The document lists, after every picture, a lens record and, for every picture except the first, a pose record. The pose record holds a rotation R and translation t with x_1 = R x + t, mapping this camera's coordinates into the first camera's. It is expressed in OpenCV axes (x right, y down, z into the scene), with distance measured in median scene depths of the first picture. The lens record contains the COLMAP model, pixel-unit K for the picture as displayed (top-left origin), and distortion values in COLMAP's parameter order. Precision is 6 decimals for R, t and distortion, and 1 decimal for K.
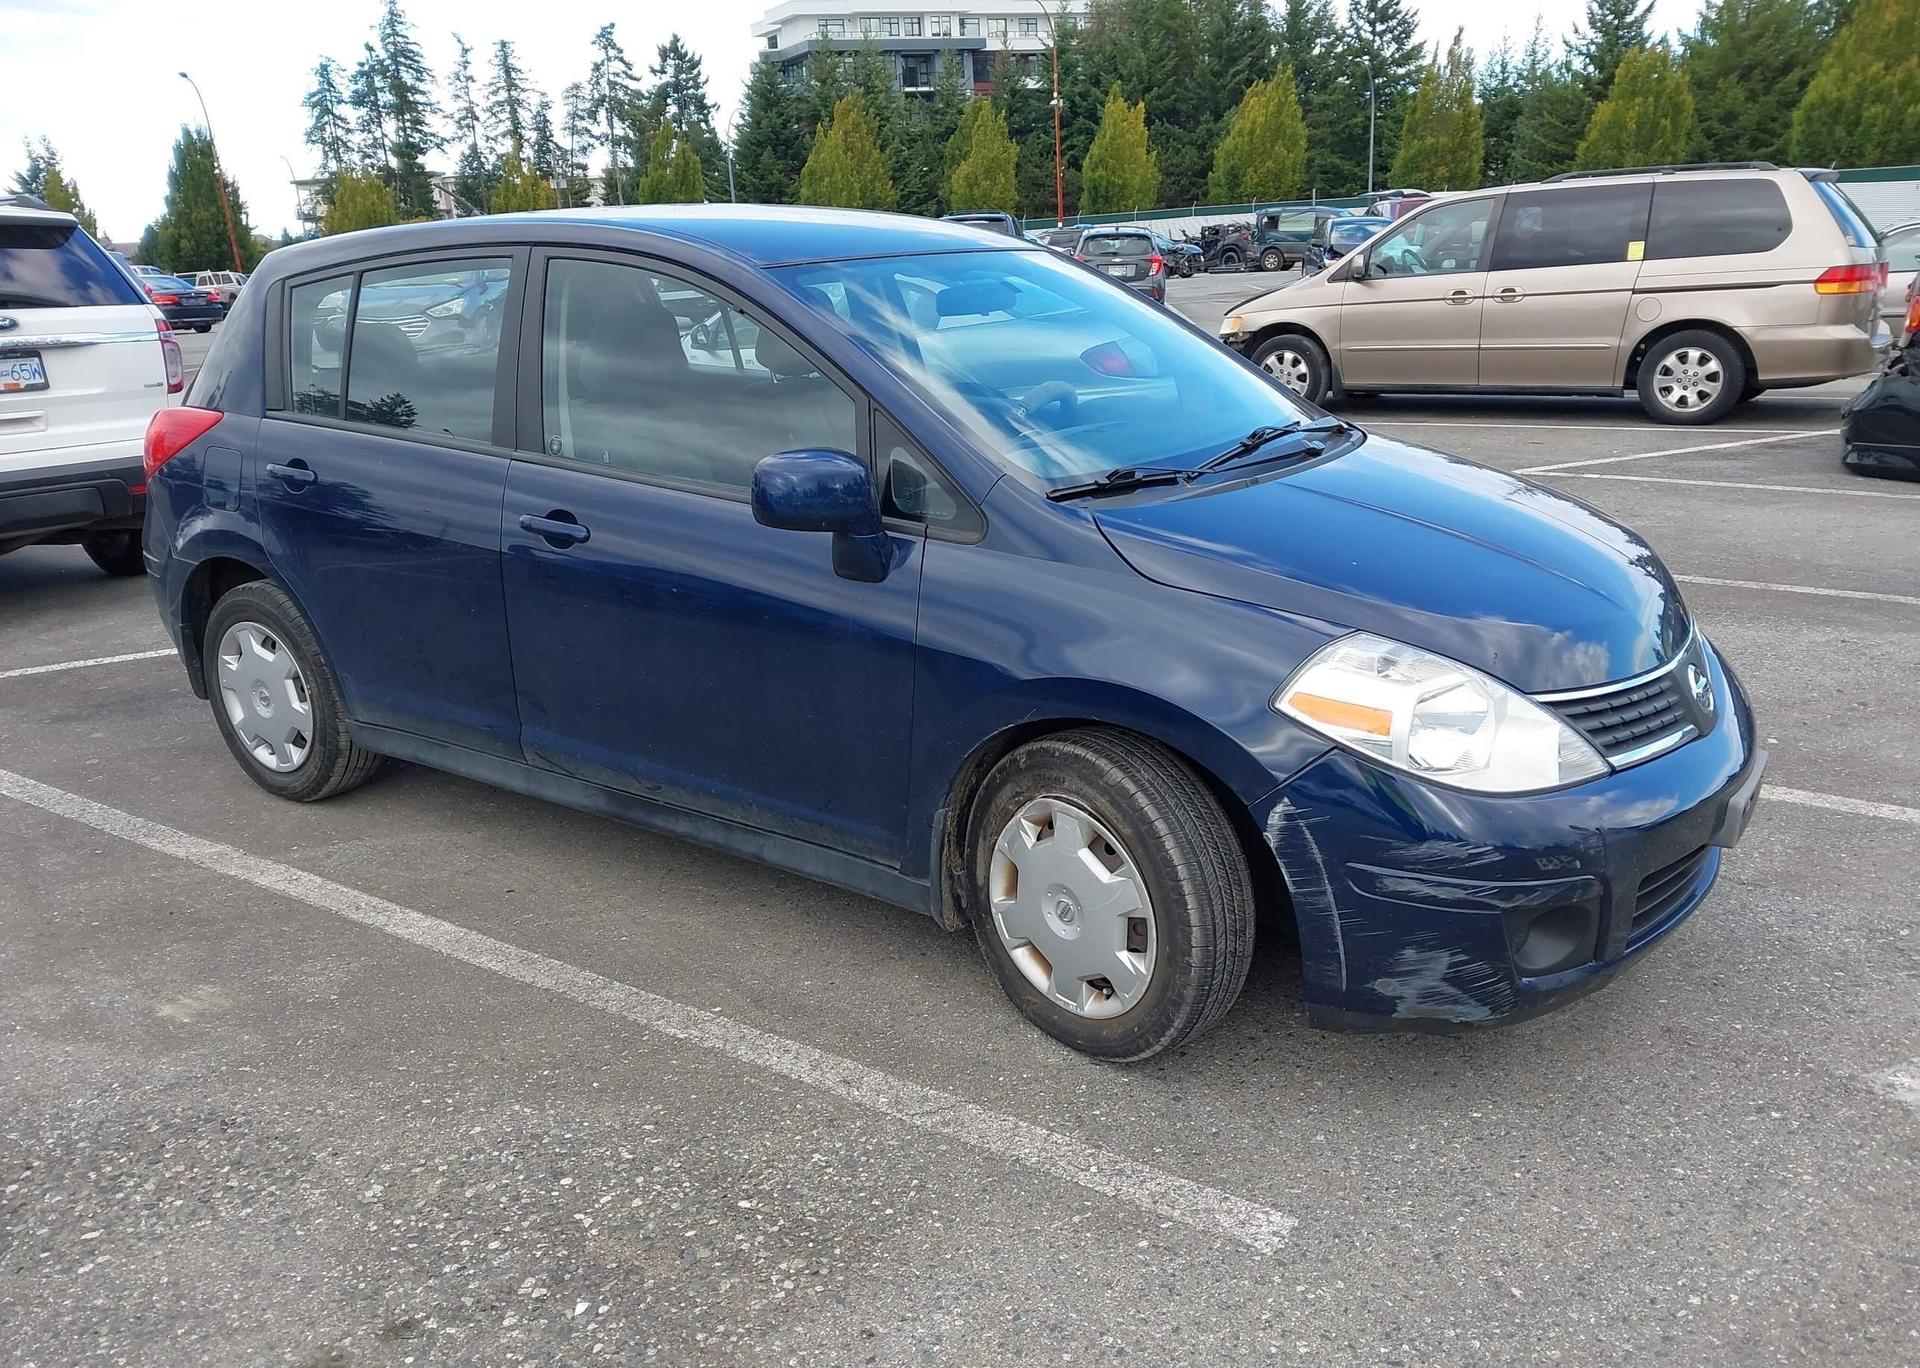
lens RADIAL K [[1517.6, 0, 993.1], [0, 1517.6, 682.3], [0, 0, 1]] dist [0.032012, -0.036785]
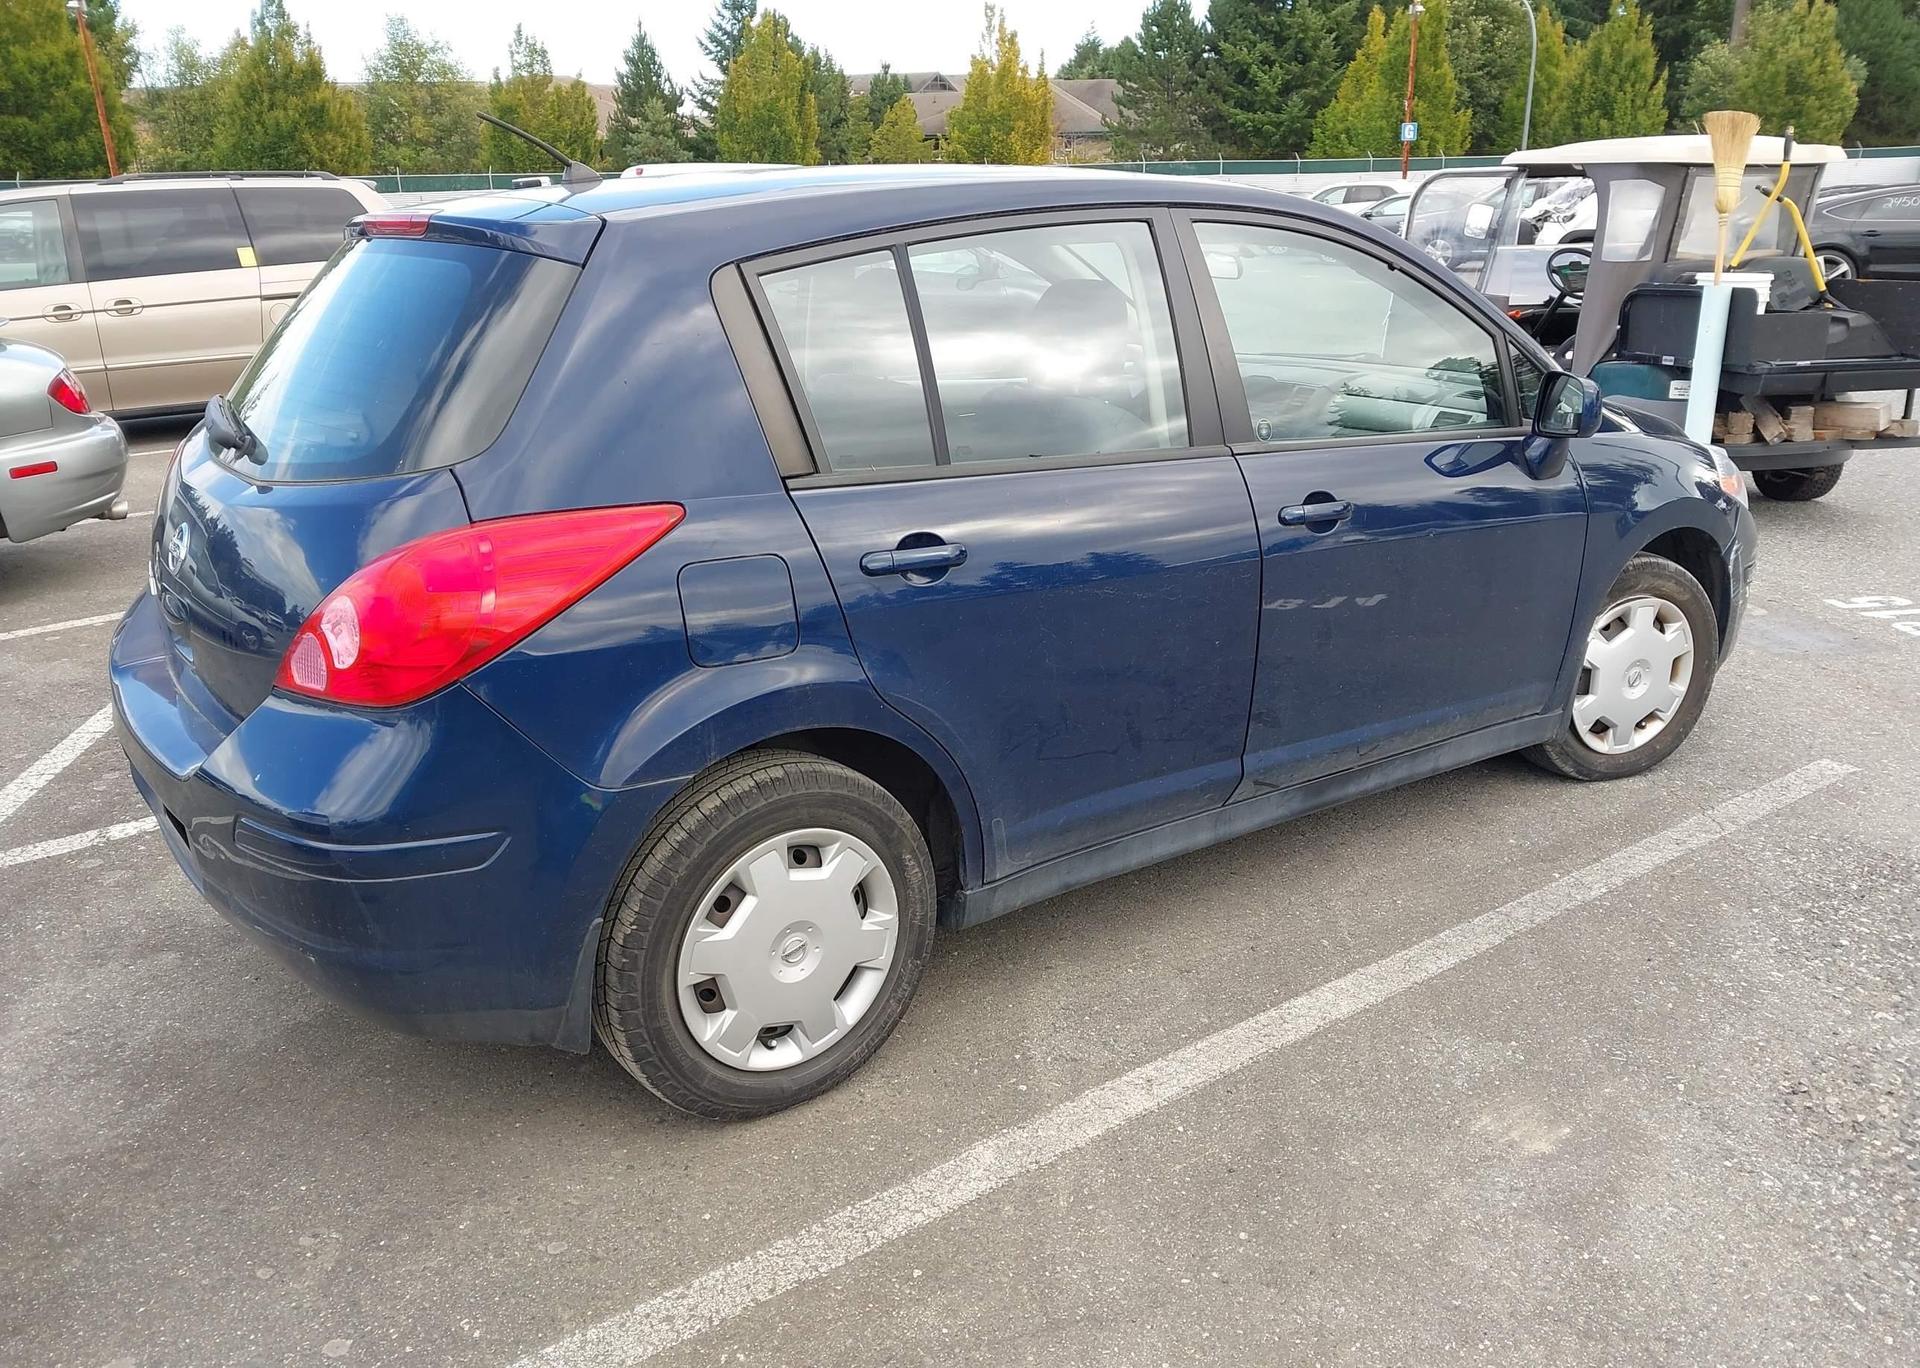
lens RADIAL K [[1579.5, 0, 968.9], [0, 1579.5, 607.1], [0, 0, 1]] dist [0.010459, -0.016179]
pose [[0.323680, -0.208289, 0.922956, -1.357722], [0.272659, 0.954621, 0.119813, -0.233775], [-0.906029, 0.212871, 0.365784, 0.925199]]
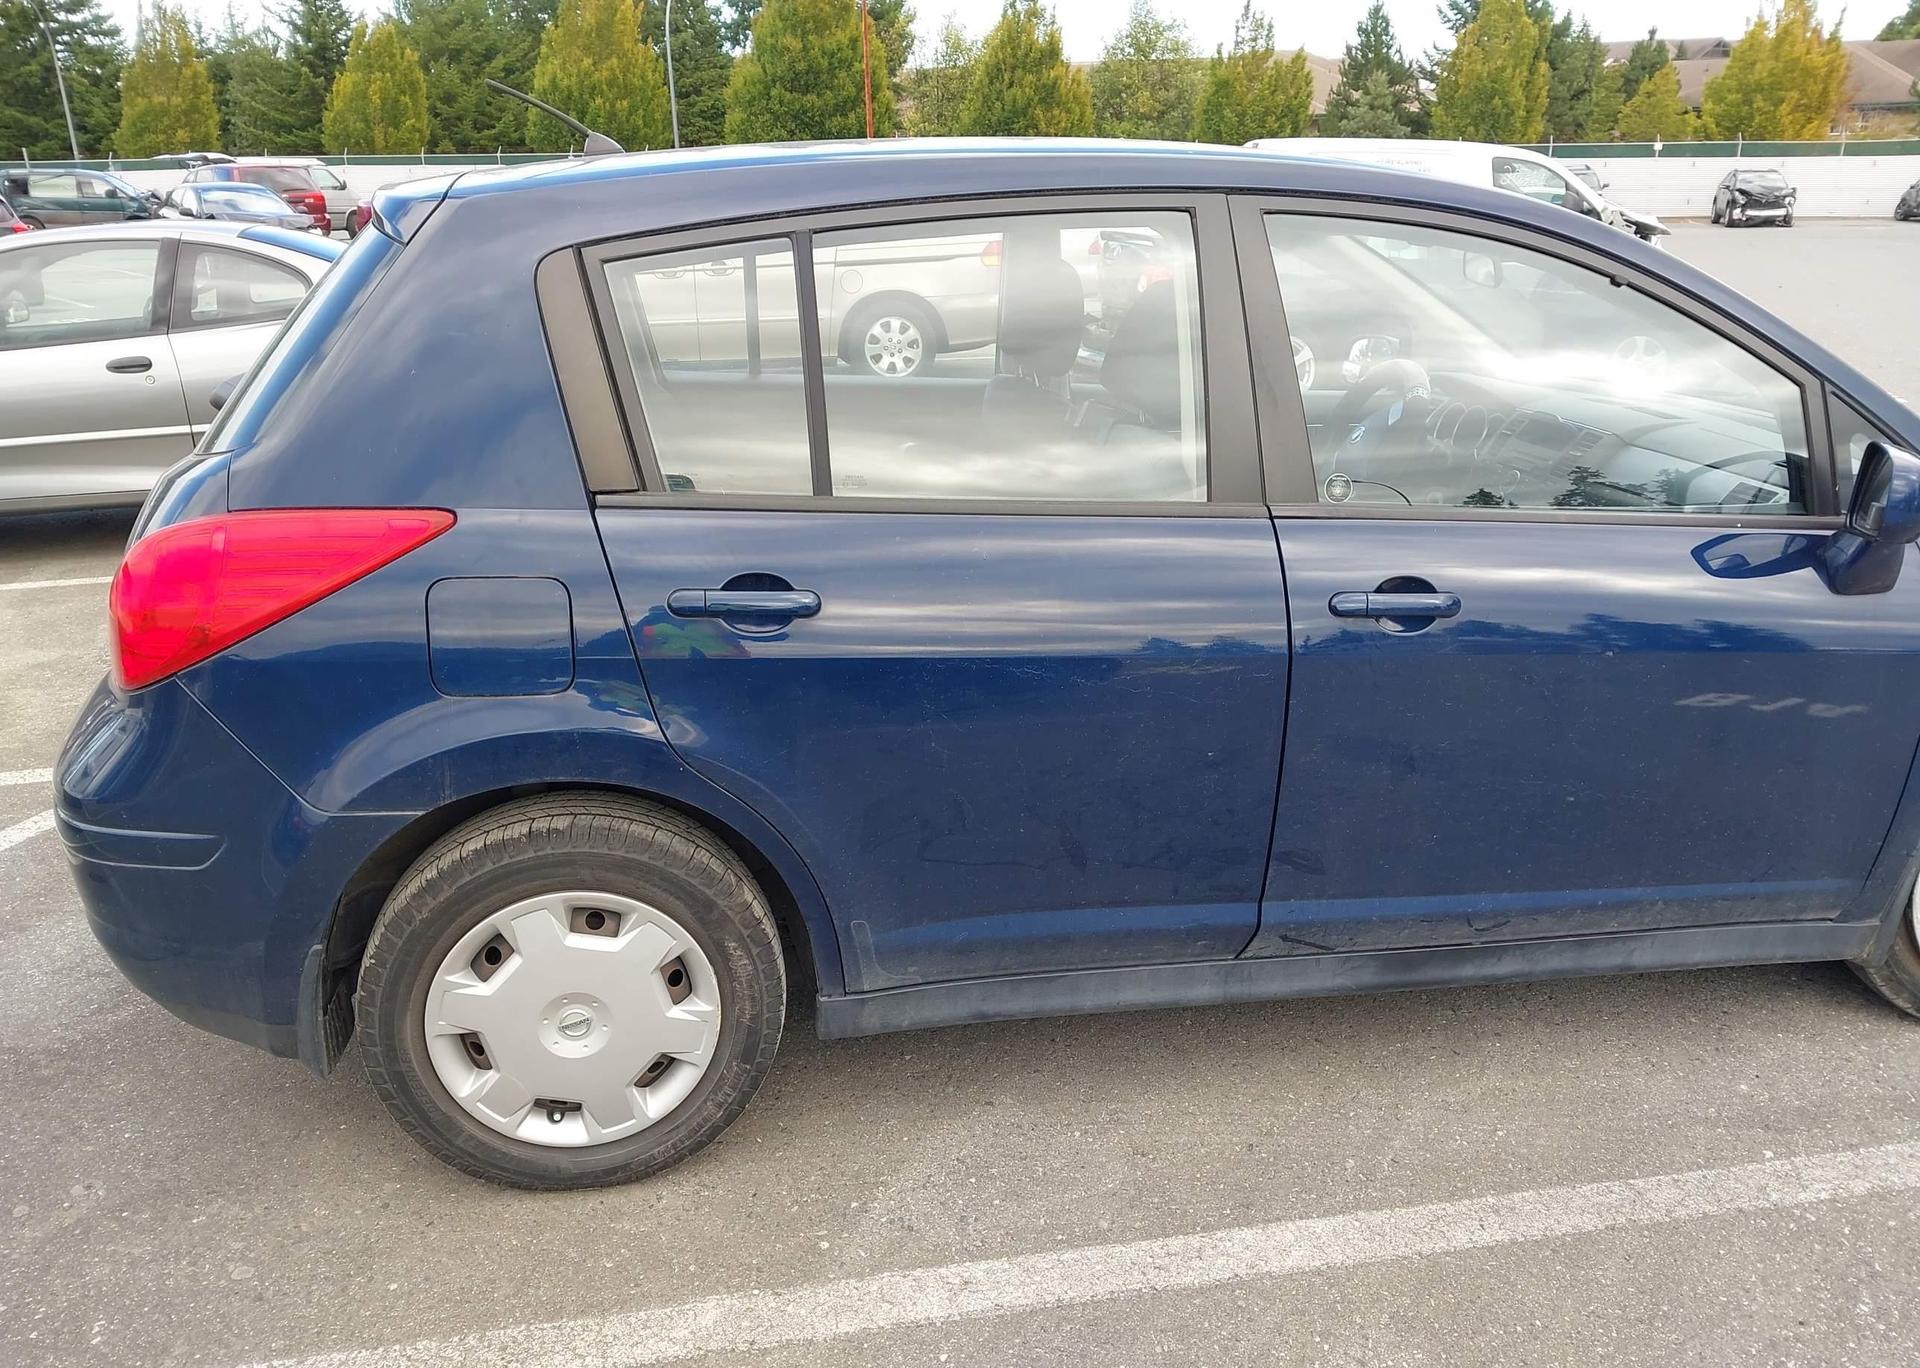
lens RADIAL K [[1579.8, 0, 909.4], [0, 1579.8, 617.9], [0, 0, 1]] dist [0.000402, -0.002522]
pose [[0.709951, -0.156039, 0.686747, -1.021834], [0.178243, 0.983208, 0.039134, -0.173608], [-0.681321, 0.094625, 0.725843, 0.684799]]
